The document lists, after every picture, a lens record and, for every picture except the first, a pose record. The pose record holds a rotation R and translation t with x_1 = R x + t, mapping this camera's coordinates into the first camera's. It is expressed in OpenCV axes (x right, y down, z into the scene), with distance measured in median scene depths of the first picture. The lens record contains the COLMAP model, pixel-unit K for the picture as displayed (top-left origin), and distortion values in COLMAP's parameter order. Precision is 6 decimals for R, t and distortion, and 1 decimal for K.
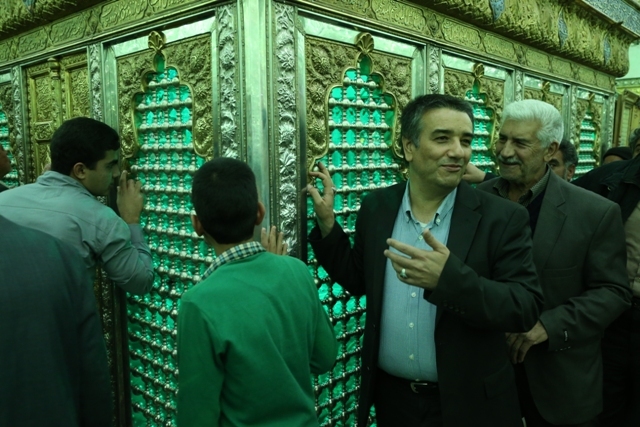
lens RADIAL K [[554.6, 0, 320.0], [0, 554.6, 213.5], [0, 0, 1]] dist [0.003431, 0.002413]
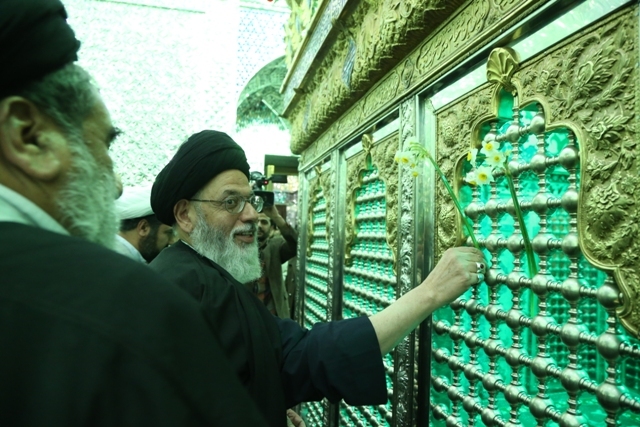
lens RADIAL K [[438.5, 0, 320.0], [0, 438.5, 213.5], [0, 0, 1]] dist [-0.055785, 0.000708]
pose [[0.827553, -0.009135, -0.561314, -0.193611], [-0.079159, 0.987979, -0.132783, -0.073702], [0.555779, 0.154318, 0.816881, 0.526487]]
